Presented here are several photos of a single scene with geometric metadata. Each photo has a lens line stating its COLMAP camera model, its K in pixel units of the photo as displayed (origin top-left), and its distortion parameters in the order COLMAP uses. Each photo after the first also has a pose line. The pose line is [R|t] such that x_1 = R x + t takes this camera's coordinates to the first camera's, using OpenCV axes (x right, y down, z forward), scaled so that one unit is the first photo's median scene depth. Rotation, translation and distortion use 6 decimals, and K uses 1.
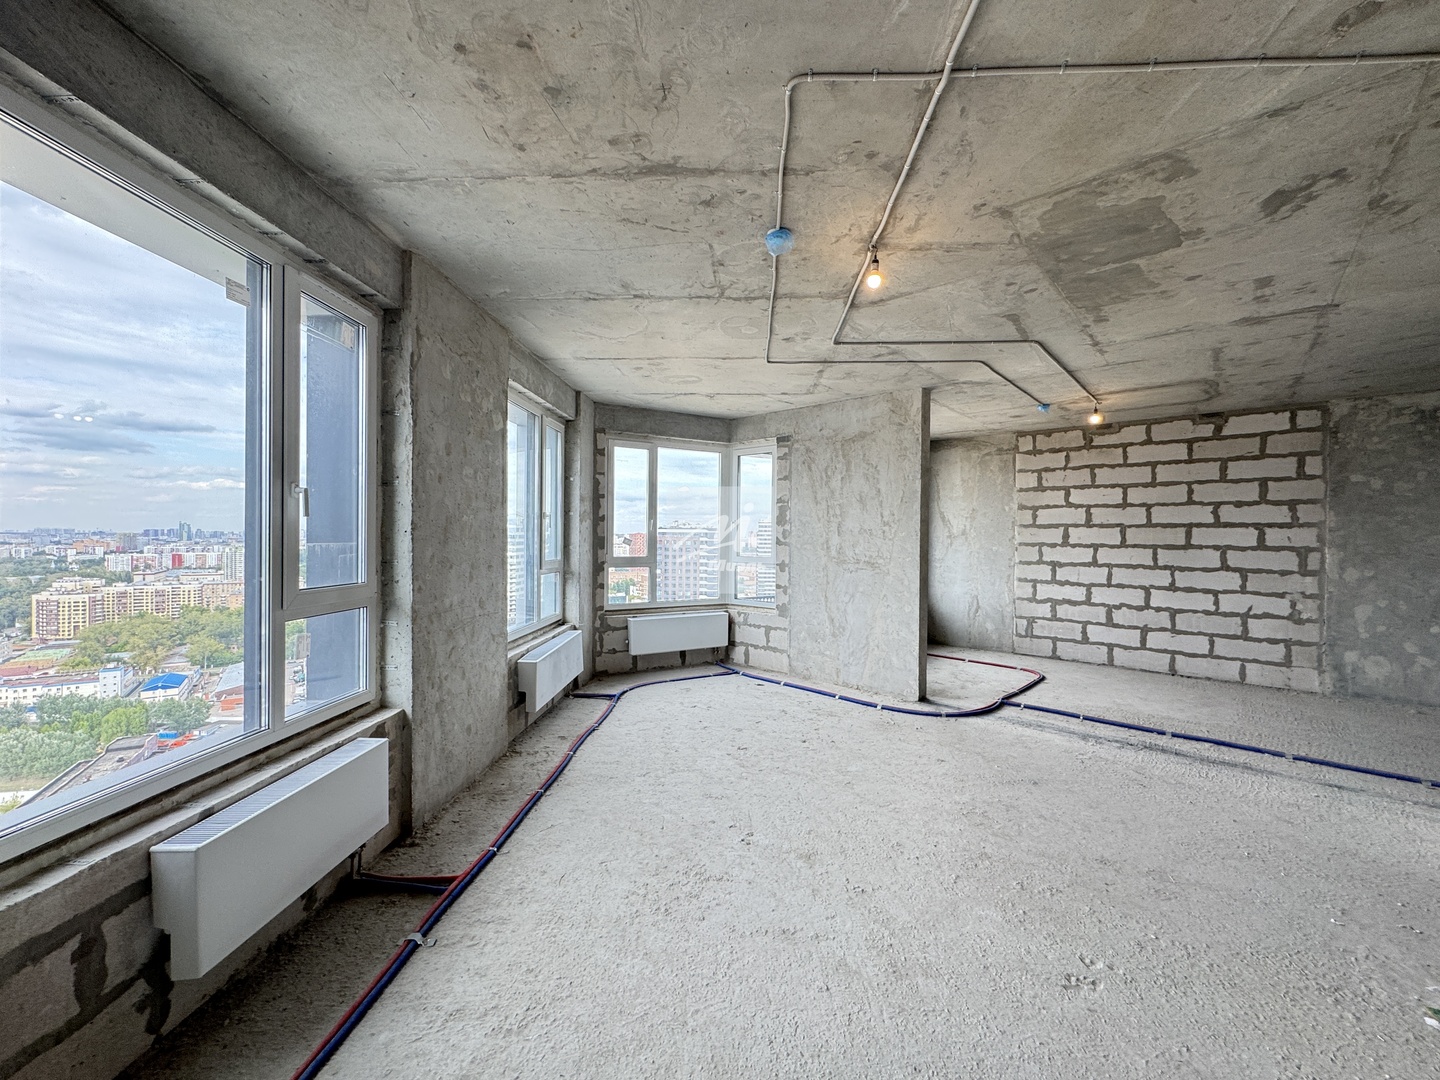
lens RADIAL K [[574.0, 0, 718.8], [0, 574.0, 540.3], [0, 0, 1]] dist [-0.001673, 0.000009]
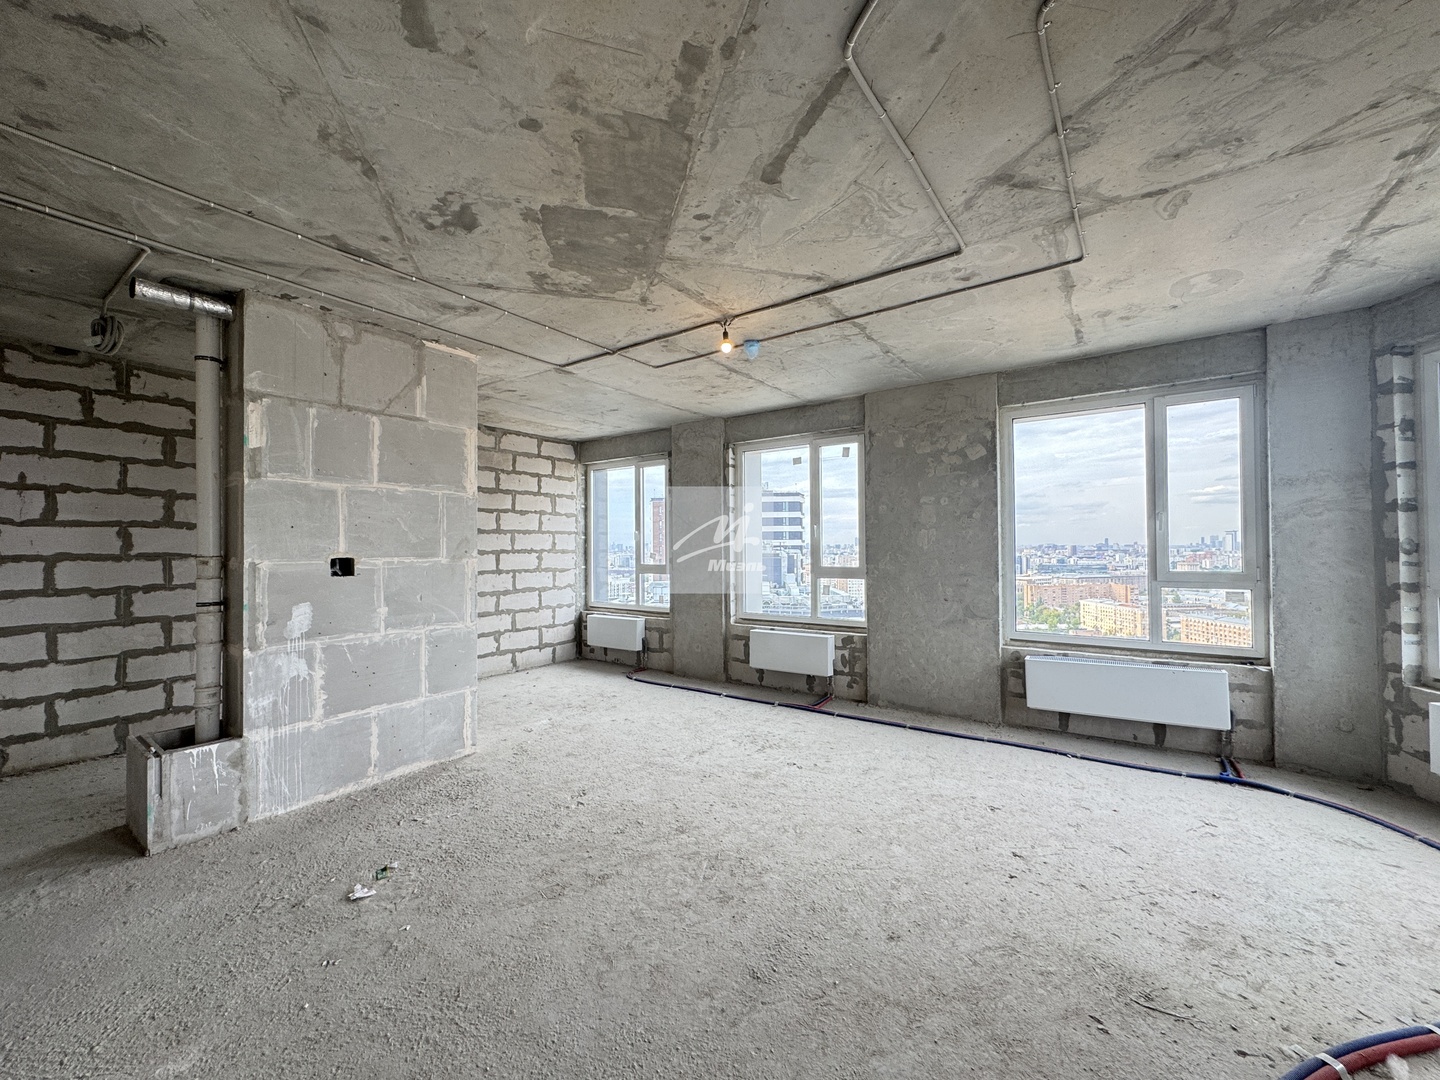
lens RADIAL K [[574.0, 0, 718.8], [0, 574.0, 540.3], [0, 0, 1]] dist [-0.001673, 0.000009]
pose [[-0.533420, -0.015516, -0.845708, 0.659159], [-0.003290, 0.999862, -0.016268, 0.006766], [0.845844, -0.005895, -0.533397, 0.799306]]
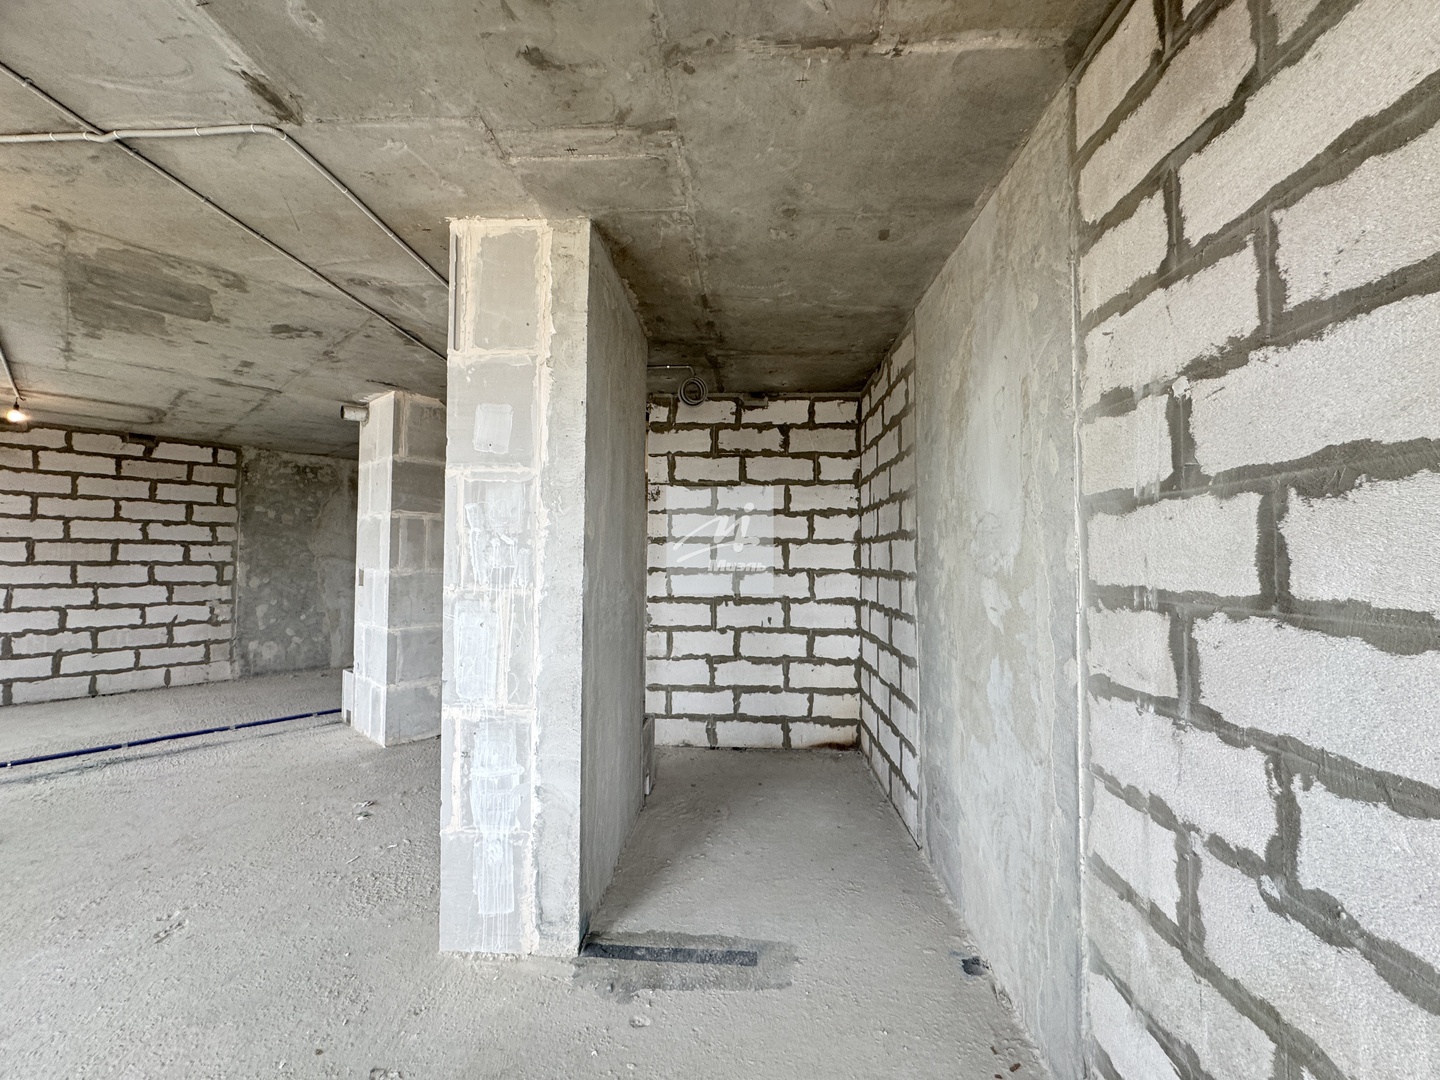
lens RADIAL K [[574.0, 0, 718.8], [0, 574.0, 540.3], [0, 0, 1]] dist [-0.001673, 0.000009]
pose [[-0.006315, 0.022533, 0.999726, -0.203800], [0.000809, 0.999746, -0.022528, -0.005157], [-0.999980, 0.000666, -0.006332, -0.048112]]
